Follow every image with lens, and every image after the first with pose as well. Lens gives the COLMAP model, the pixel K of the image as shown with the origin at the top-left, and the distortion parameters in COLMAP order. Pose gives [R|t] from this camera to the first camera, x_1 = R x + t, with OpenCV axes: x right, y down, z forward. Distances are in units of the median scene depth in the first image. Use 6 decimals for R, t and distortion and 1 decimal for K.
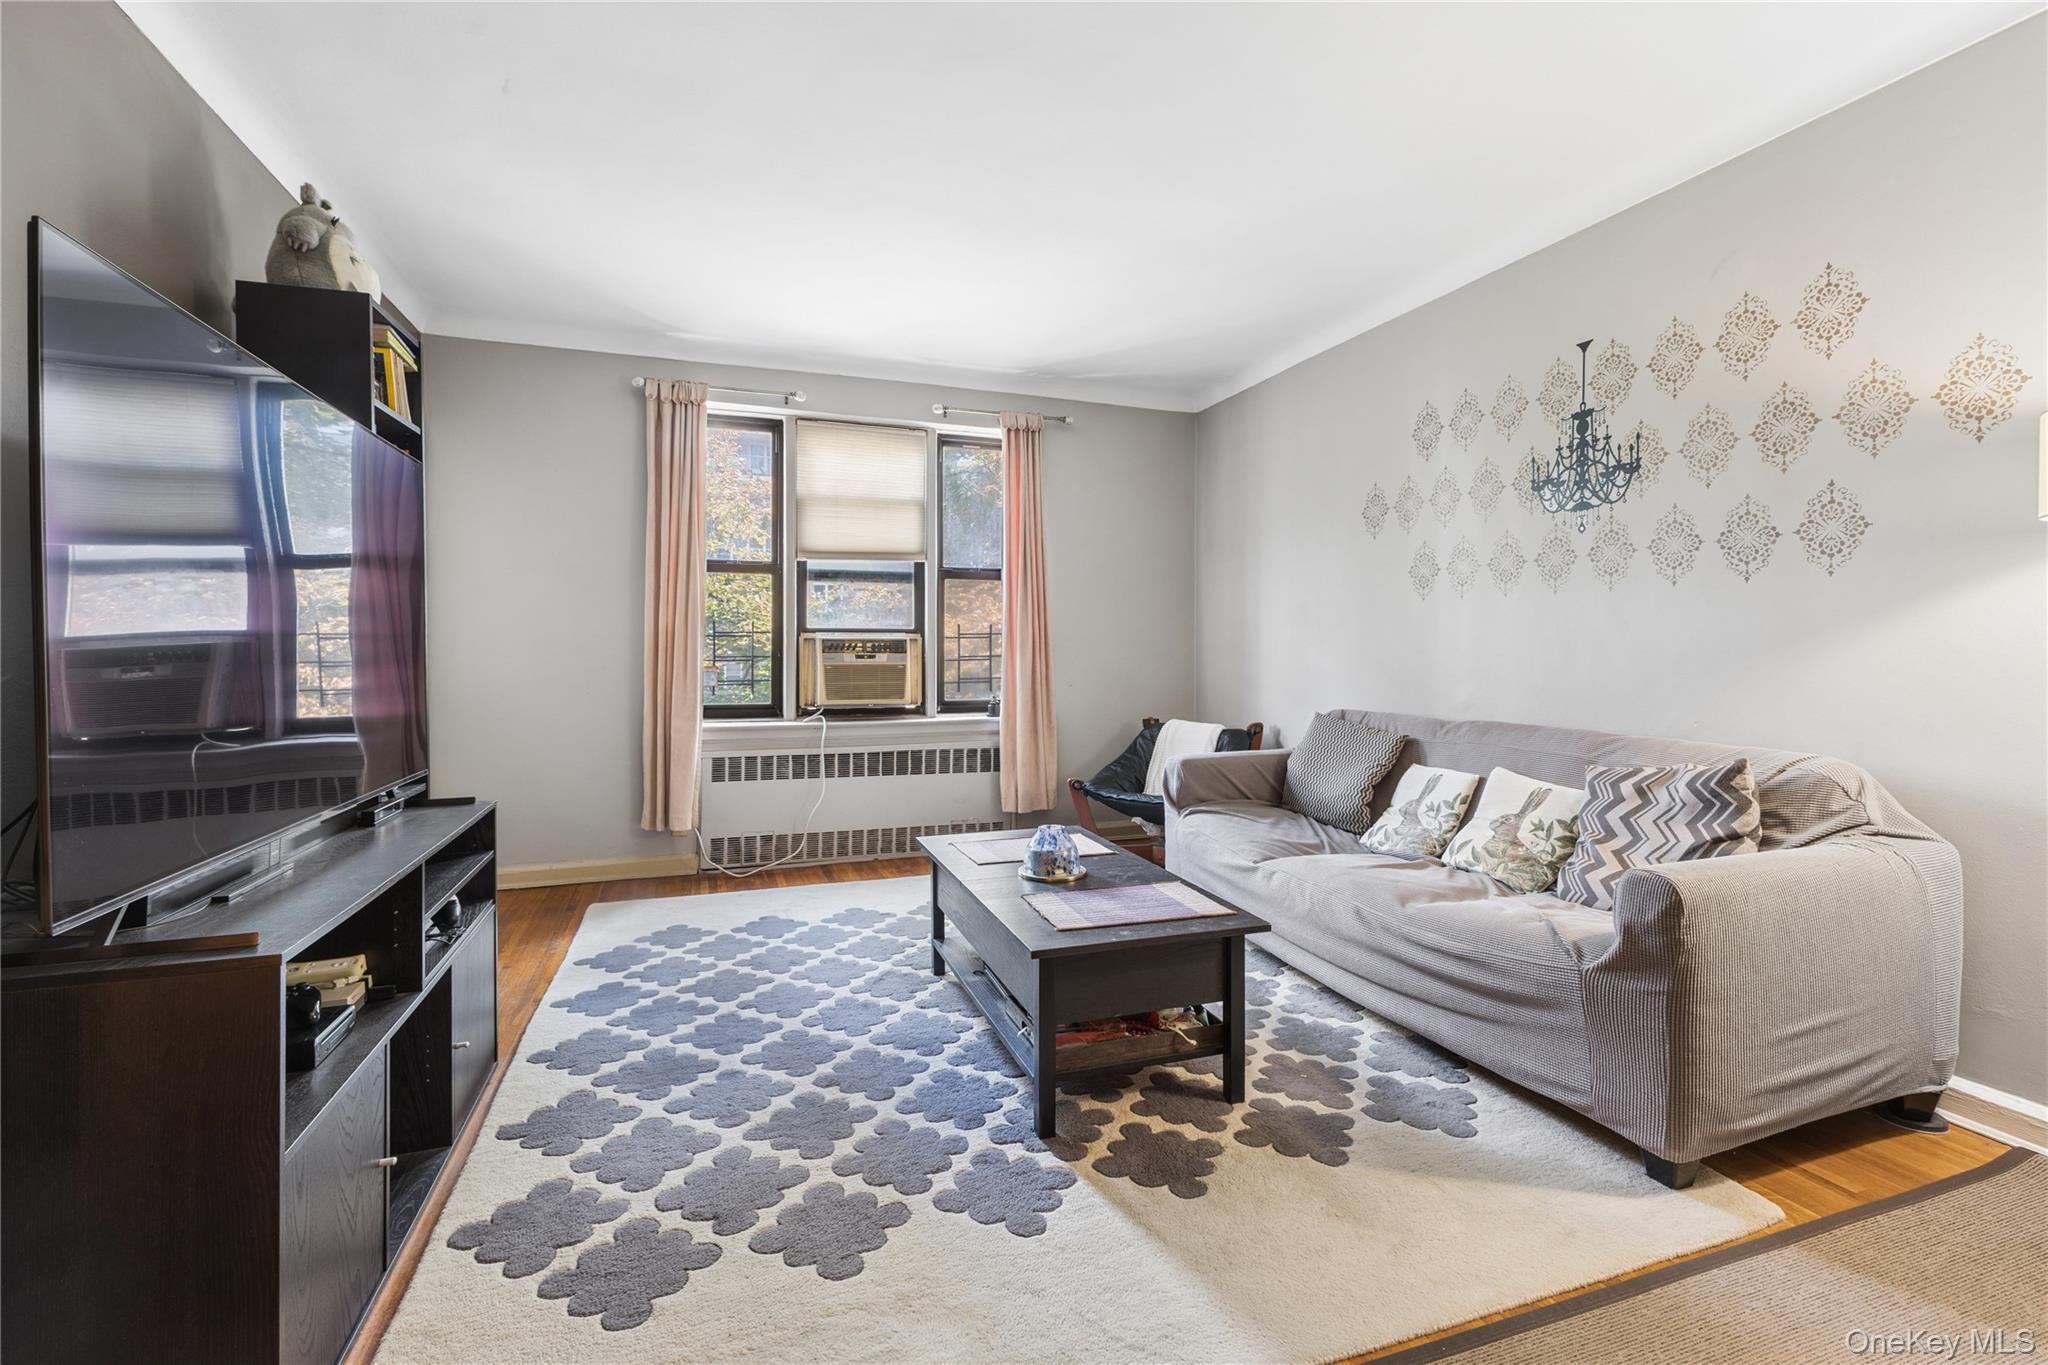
lens RADIAL K [[886.5, 0, 1023.5], [0, 886.5, 666.0], [0, 0, 1]] dist [0.014415, -0.004313]
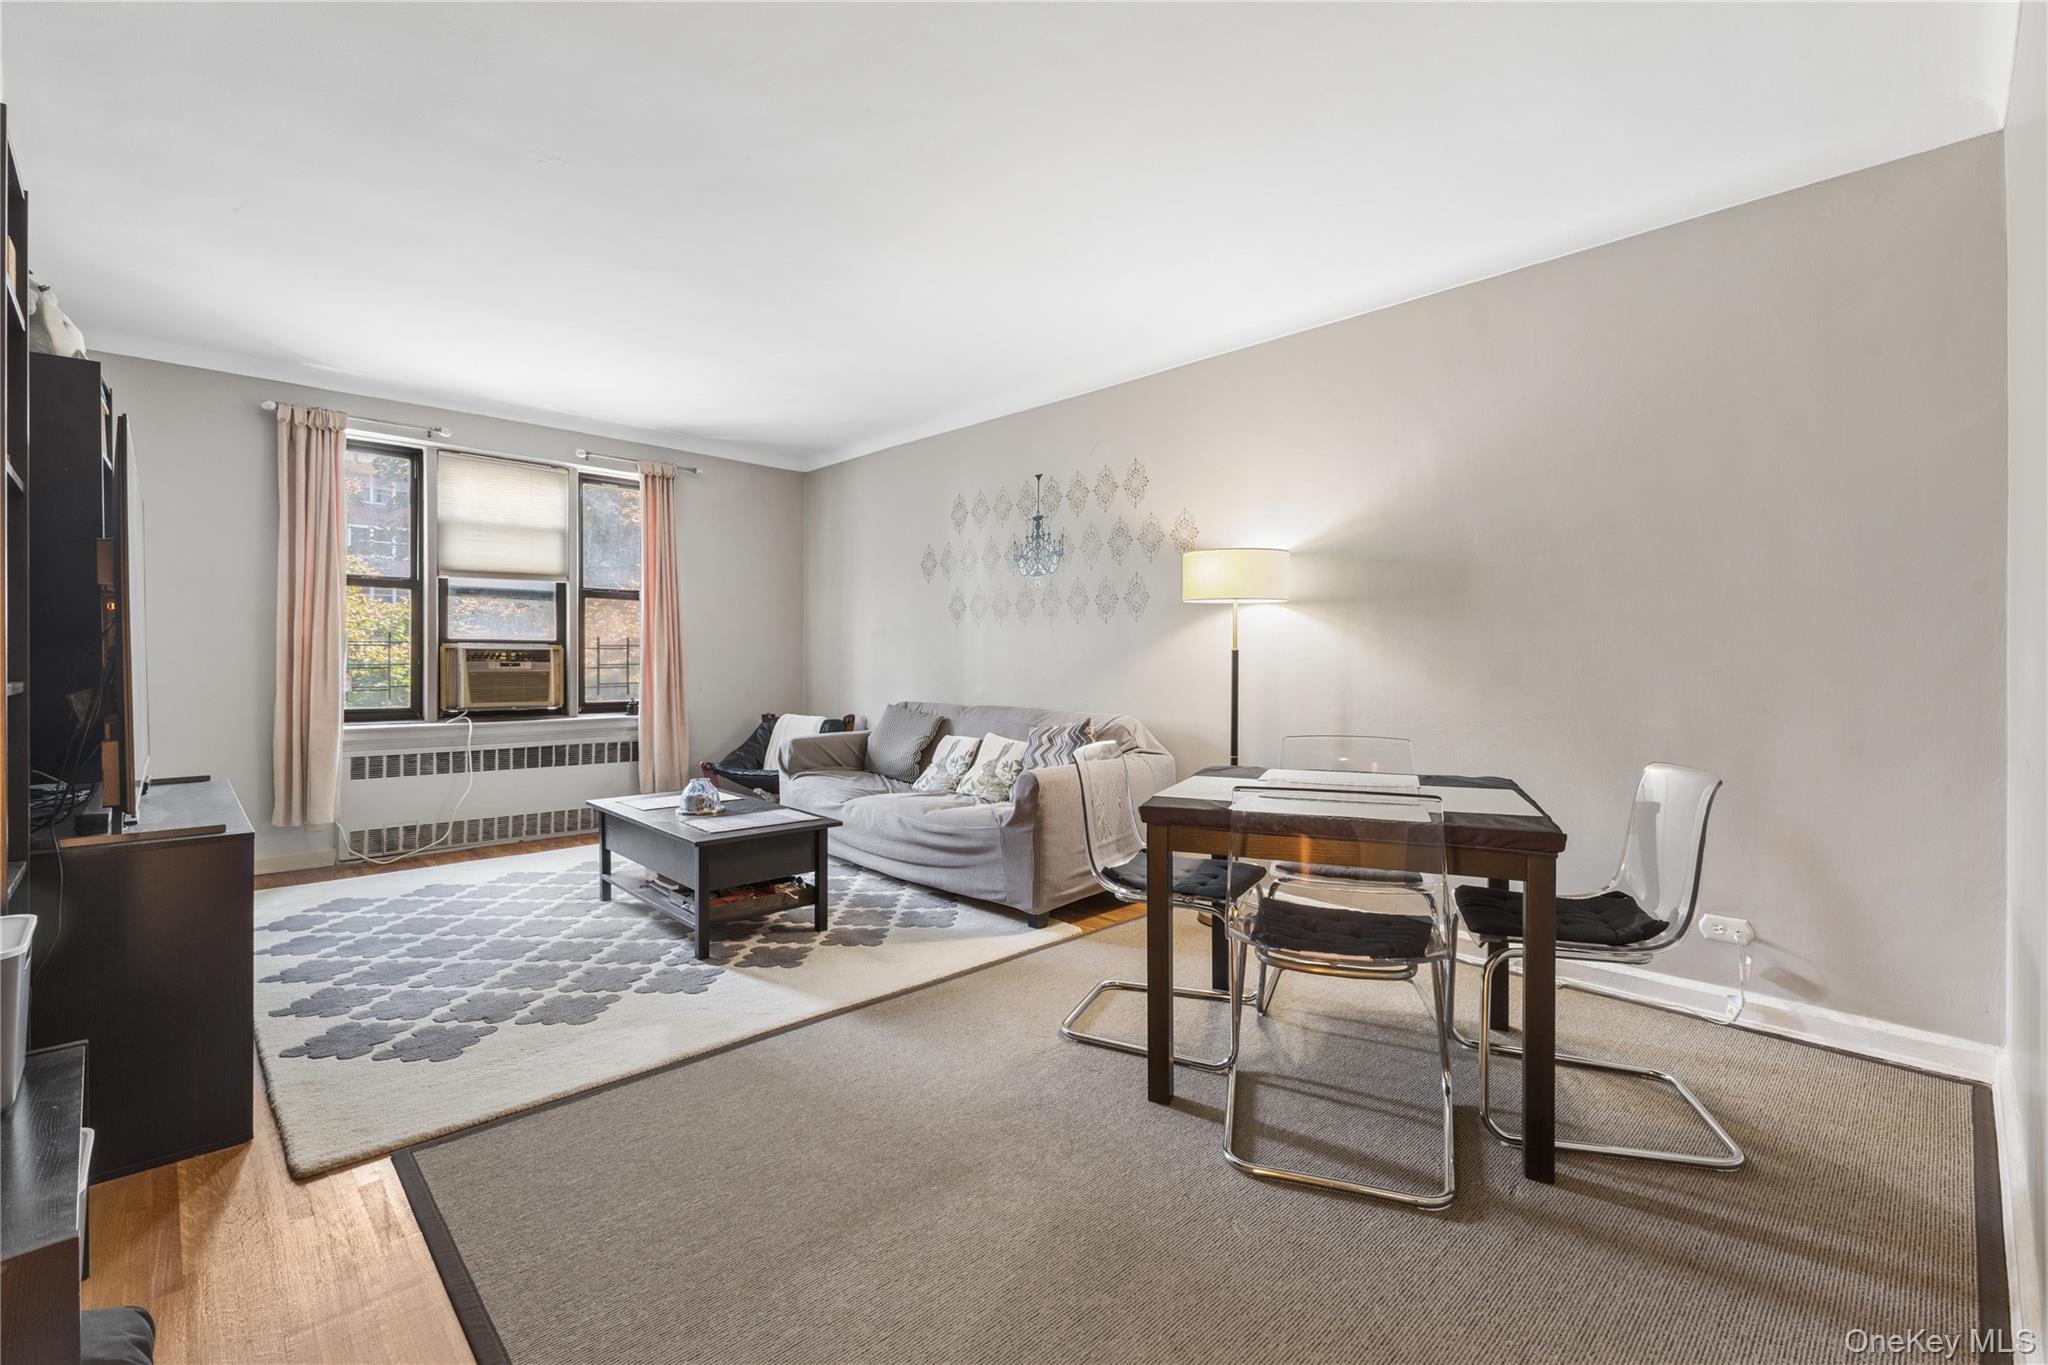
lens RADIAL K [[886.5, 0, 1023.5], [0, 886.5, 666.0], [0, 0, 1]] dist [0.014415, -0.004313]
pose [[0.911459, 0.000987, 0.411390, -0.060778], [0.003752, 0.999936, -0.010713, 0.007696], [-0.411374, 0.011308, 0.911397, -0.402242]]
